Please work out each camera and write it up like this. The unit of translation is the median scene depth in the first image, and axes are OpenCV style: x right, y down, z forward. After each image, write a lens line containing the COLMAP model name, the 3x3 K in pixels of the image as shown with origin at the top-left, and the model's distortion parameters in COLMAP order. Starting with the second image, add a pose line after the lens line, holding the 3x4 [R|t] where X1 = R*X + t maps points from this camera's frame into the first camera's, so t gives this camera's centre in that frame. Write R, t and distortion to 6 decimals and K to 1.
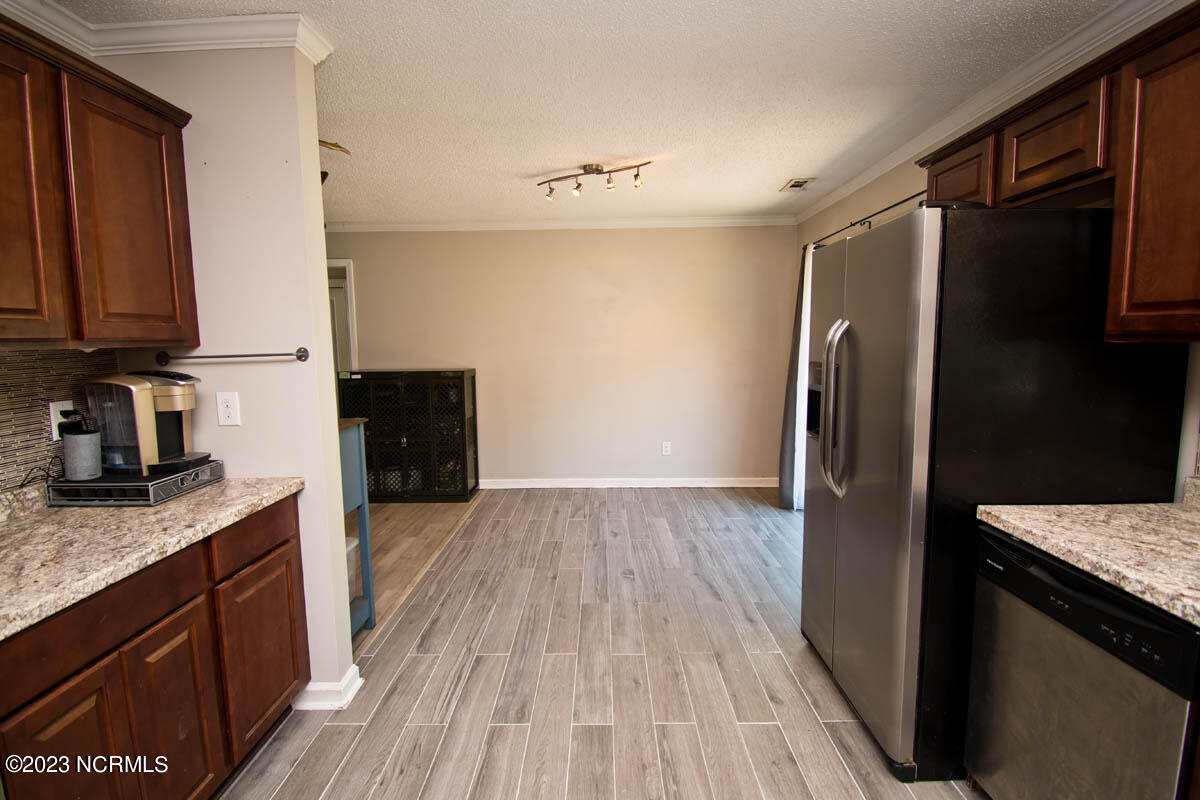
lens RADIAL K [[552.8, 0, 600.0], [0, 552.8, 400.0], [0, 0, 1]] dist [0.022765, -0.026345]
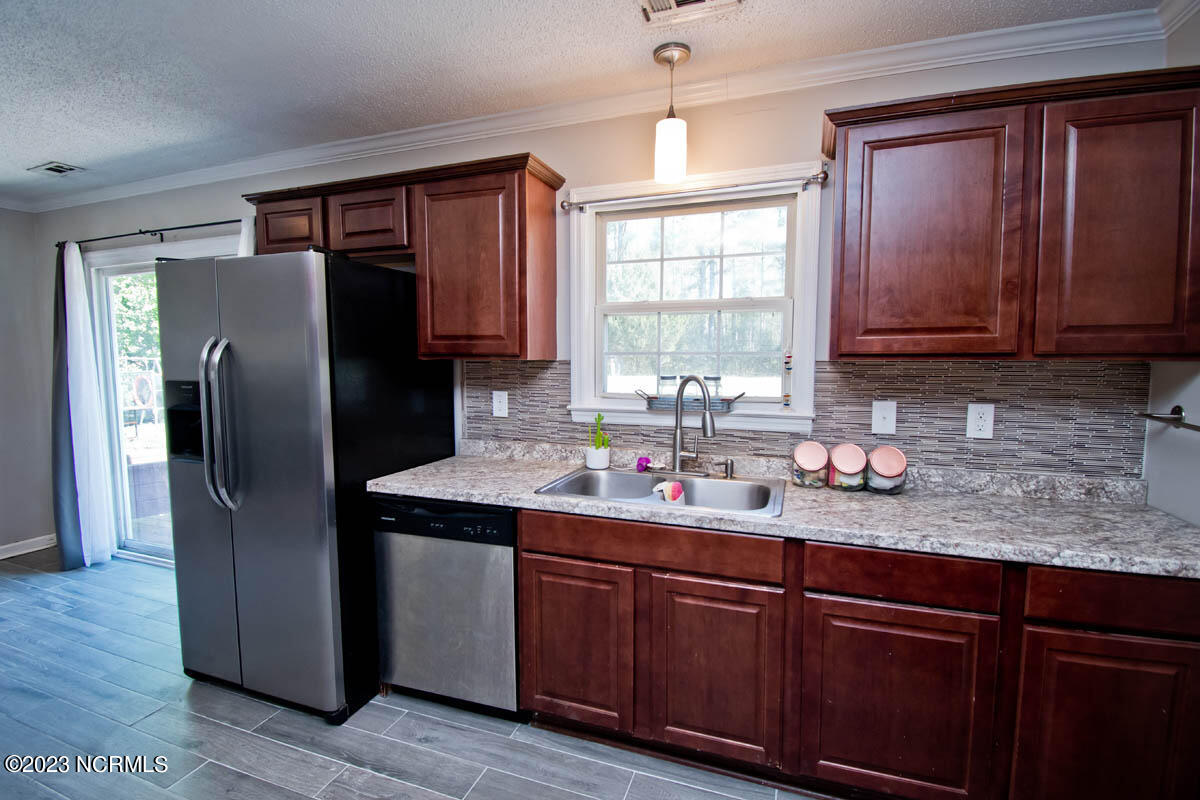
lens RADIAL K [[552.8, 0, 600.0], [0, 552.8, 400.0], [0, 0, 1]] dist [0.022765, -0.026345]
pose [[0.331700, -0.066759, 0.941020, -0.312880], [0.098631, 0.994480, 0.035785, 0.002123], [-0.938215, 0.080944, 0.336454, 0.008479]]
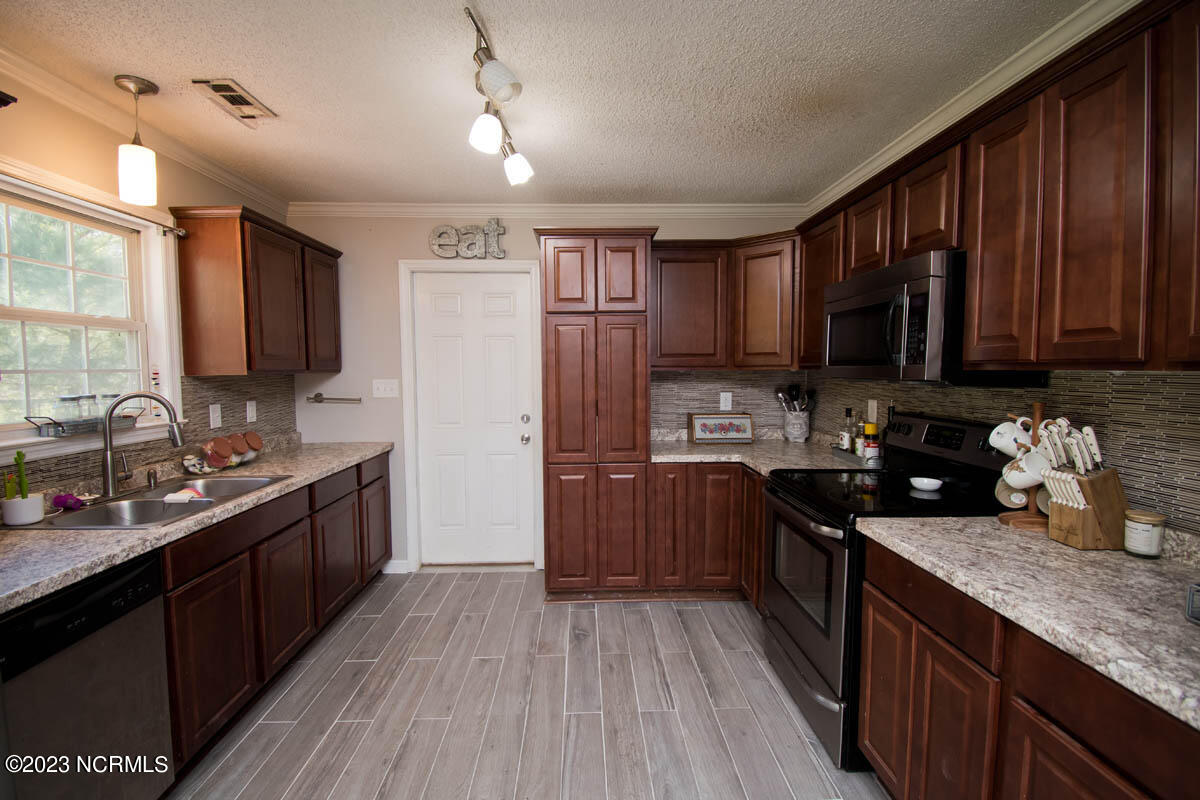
lens RADIAL K [[534.4, 0, 600.0], [0, 534.4, 400.0], [0, 0, 1]] dist [0.022543, -0.025094]
pose [[-0.998909, 0.019721, -0.042325, -0.096816], [0.012328, 0.985658, 0.168304, -0.146644], [0.045037, 0.167599, -0.984826, 1.333189]]
